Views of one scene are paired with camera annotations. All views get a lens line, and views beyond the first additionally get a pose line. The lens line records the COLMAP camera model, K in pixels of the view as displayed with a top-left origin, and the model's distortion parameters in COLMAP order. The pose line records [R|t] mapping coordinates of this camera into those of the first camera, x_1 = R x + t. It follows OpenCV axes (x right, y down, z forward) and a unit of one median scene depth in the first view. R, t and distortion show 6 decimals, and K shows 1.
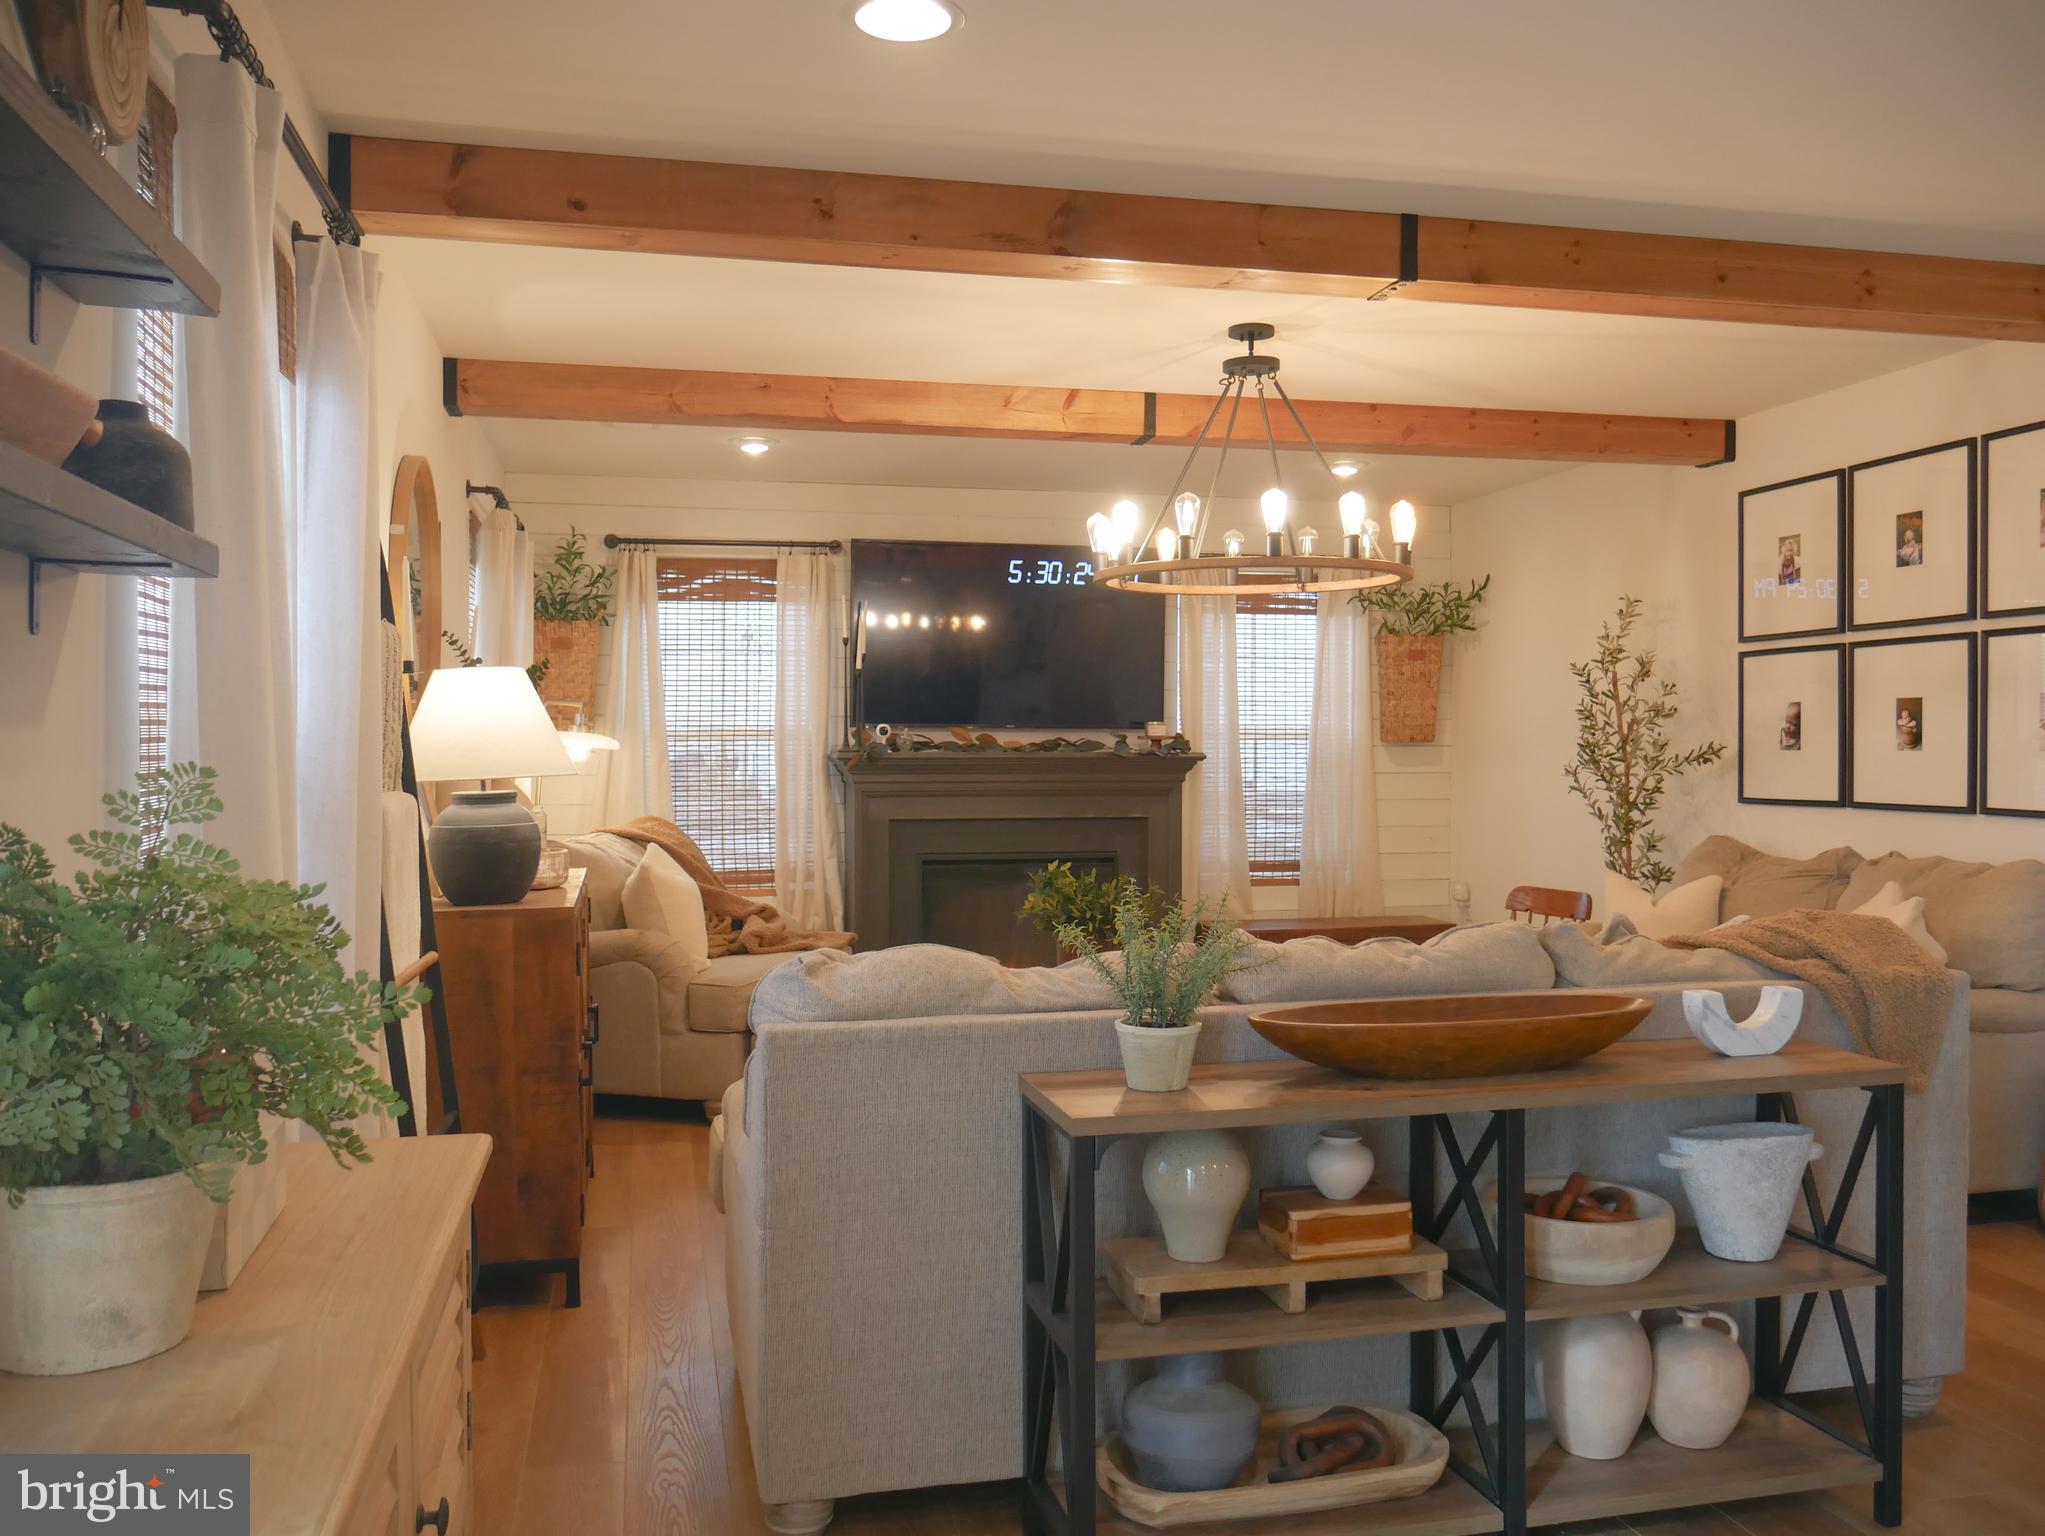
lens RADIAL K [[1713.3, 0, 1029.2], [0, 1713.3, 772.6], [0, 0, 1]] dist [-0.007940, -0.000052]
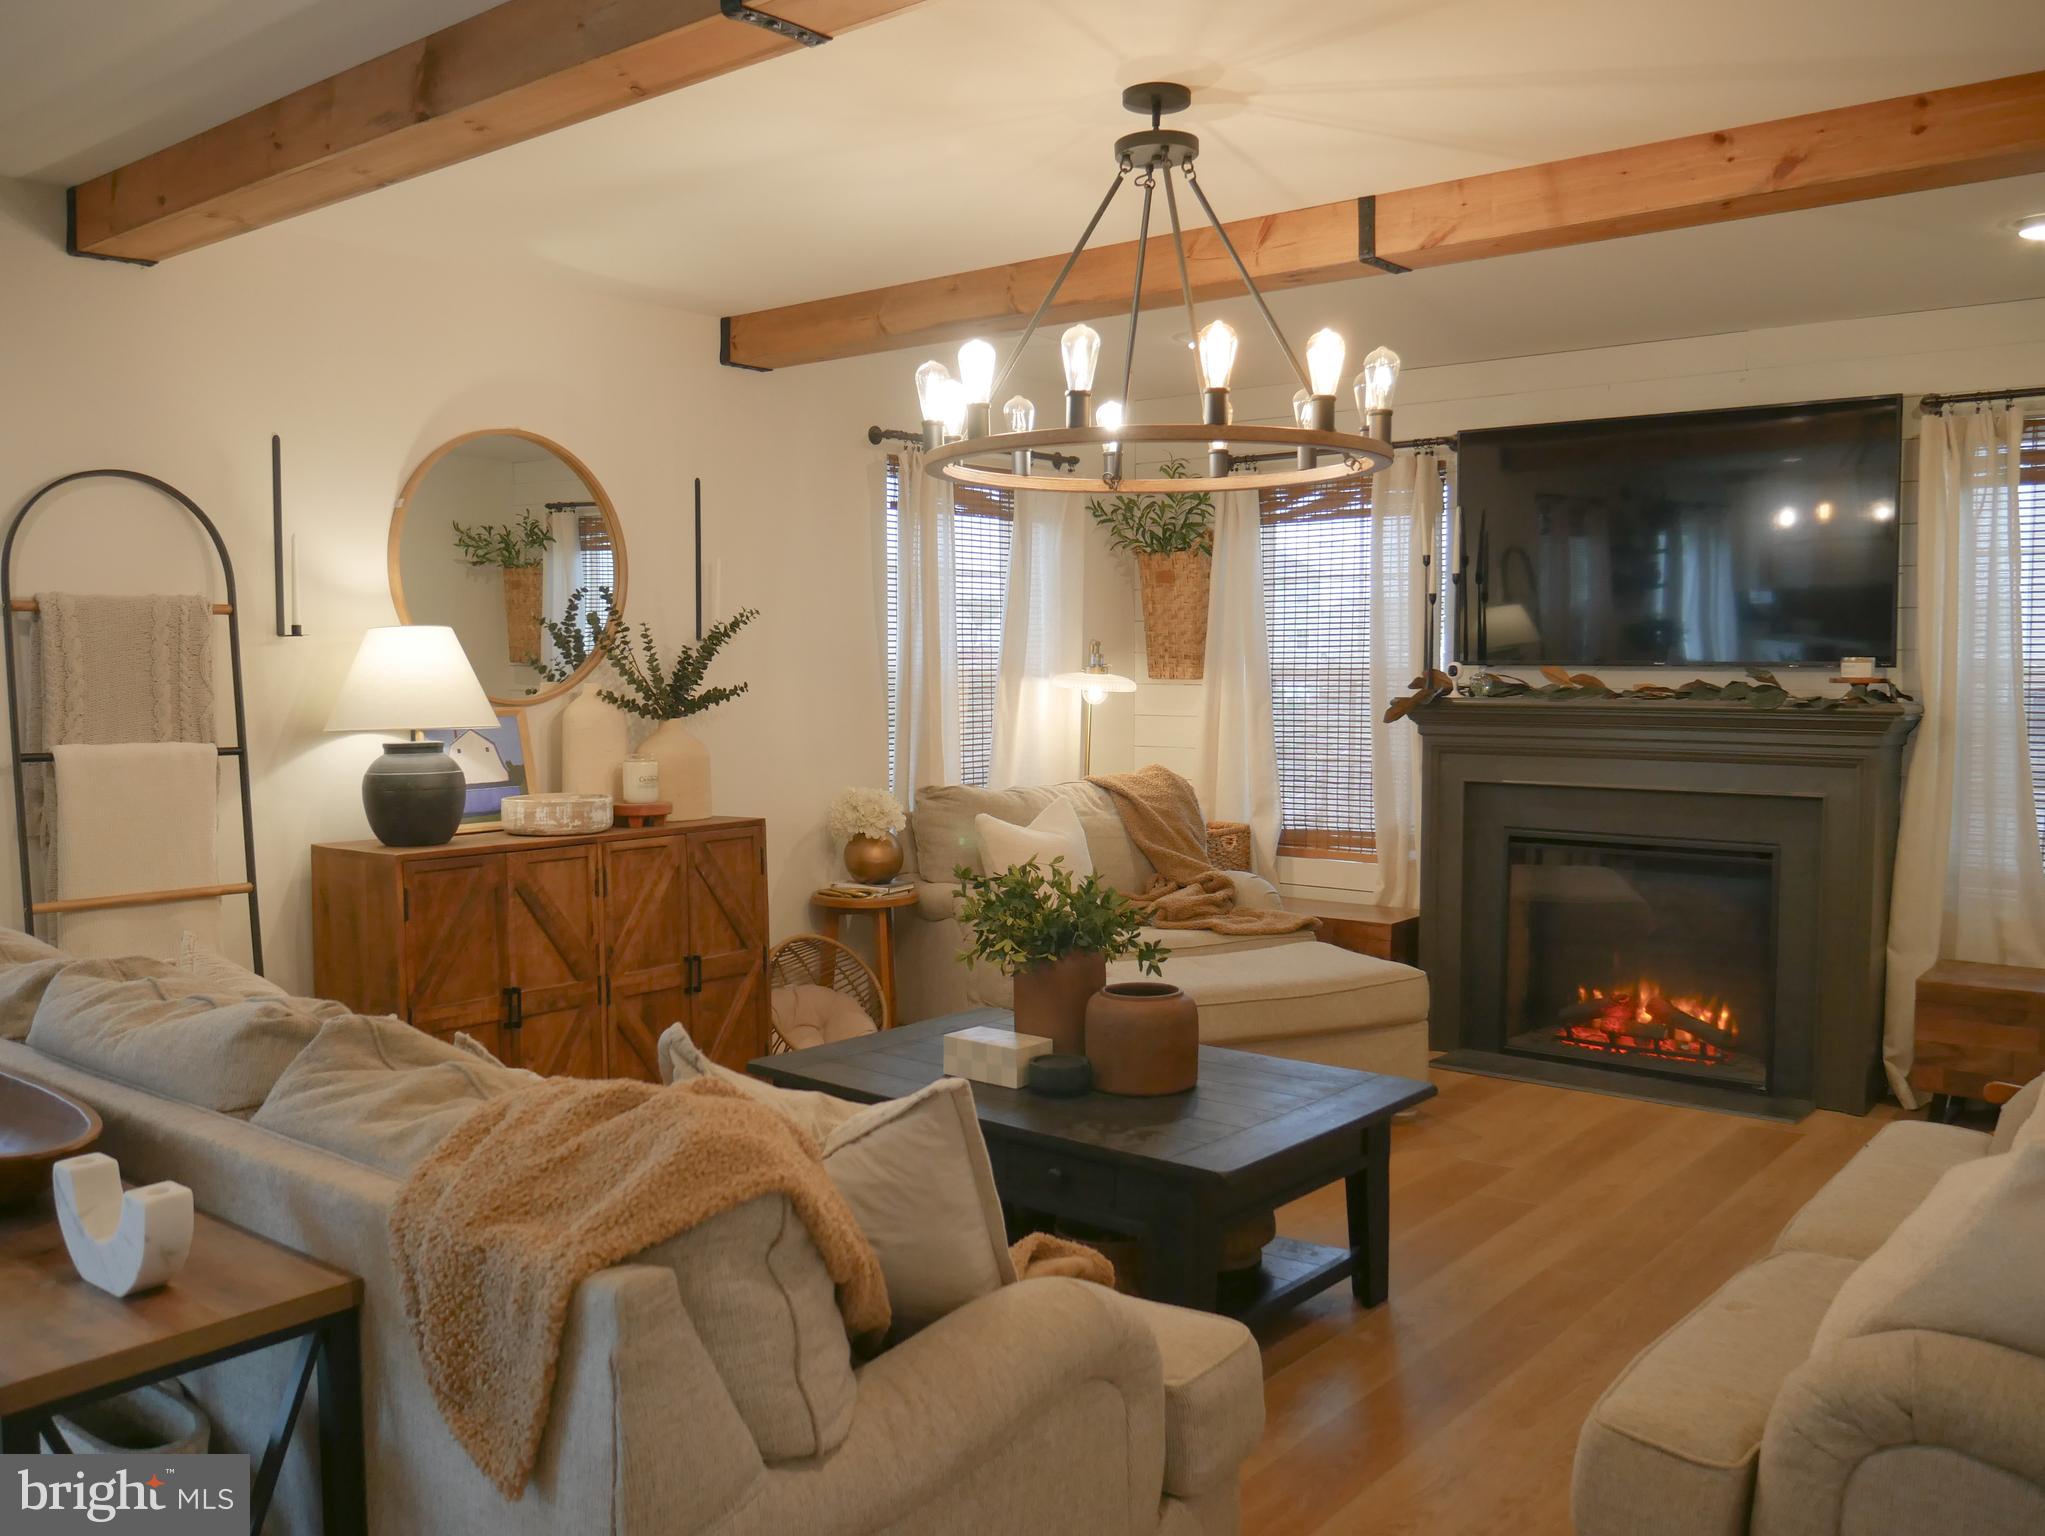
lens RADIAL K [[1705.6, 0, 1022.5], [0, 1705.6, 768.0], [0, 0, 1]] dist [-0.031221, 0.006460]
pose [[0.613810, 0.048535, -0.787960, 0.596347], [-0.012387, 0.998578, 0.051859, -0.025260], [0.789357, -0.022072, 0.613538, 0.504042]]
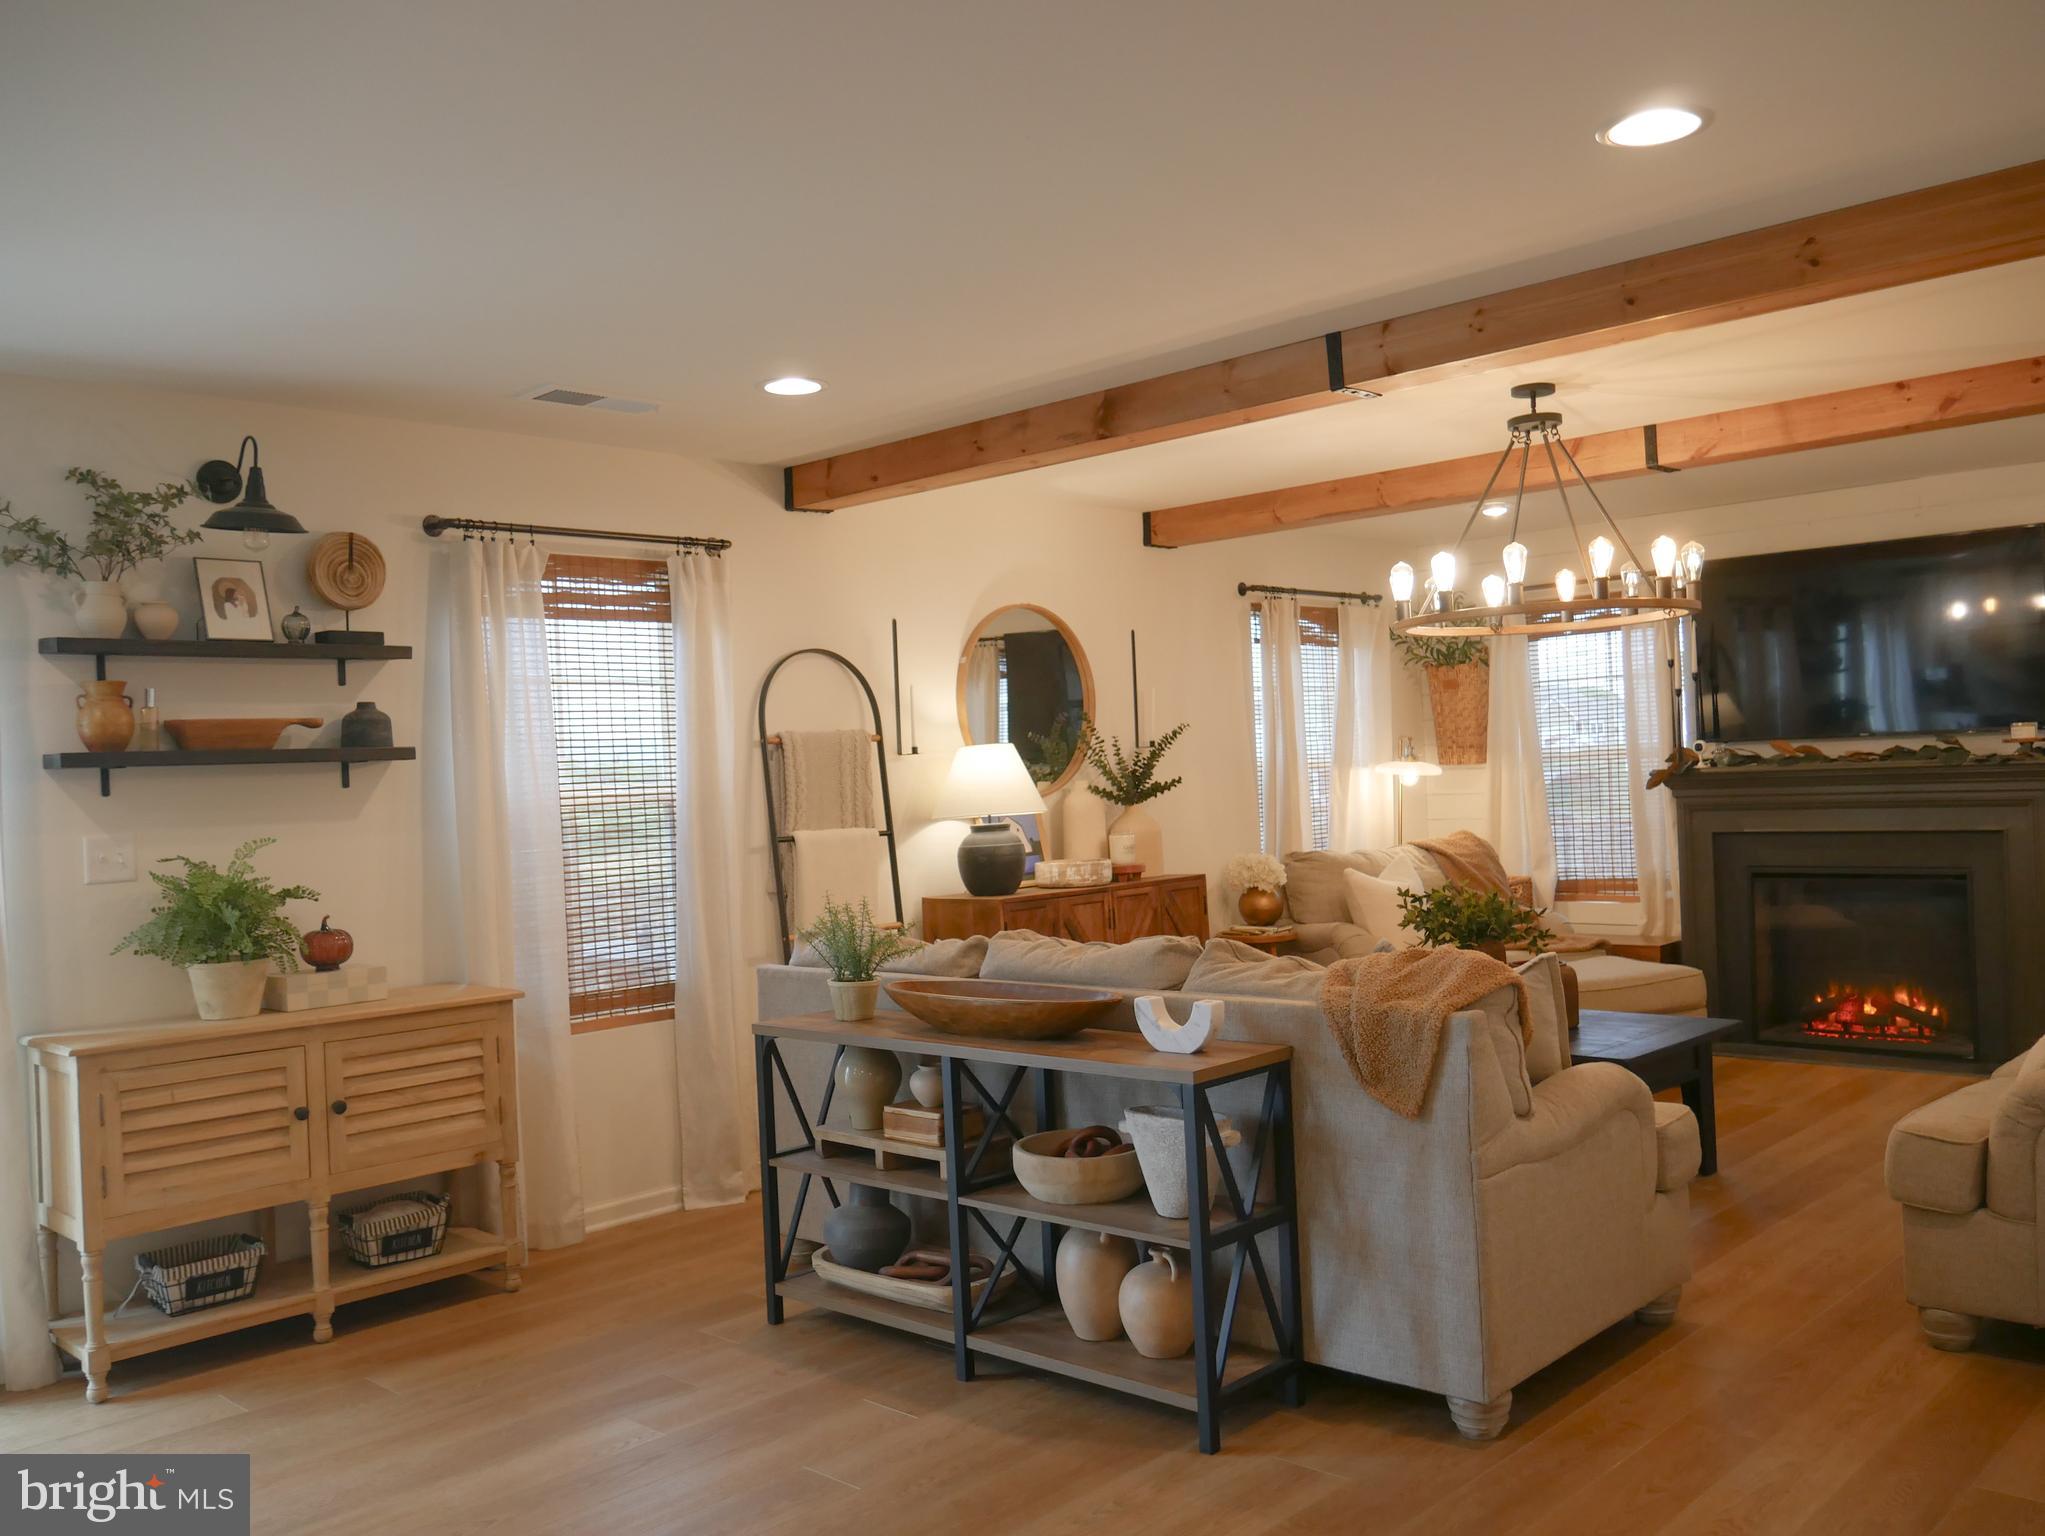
lens RADIAL K [[1713.3, 0, 1029.2], [0, 1713.3, 772.6], [0, 0, 1]] dist [-0.007940, -0.000052]
pose [[0.551052, -0.023388, -0.834143, 0.789463], [0.028459, 0.999552, -0.009225, -0.015639], [0.833985, -0.018656, 0.551471, 0.130105]]
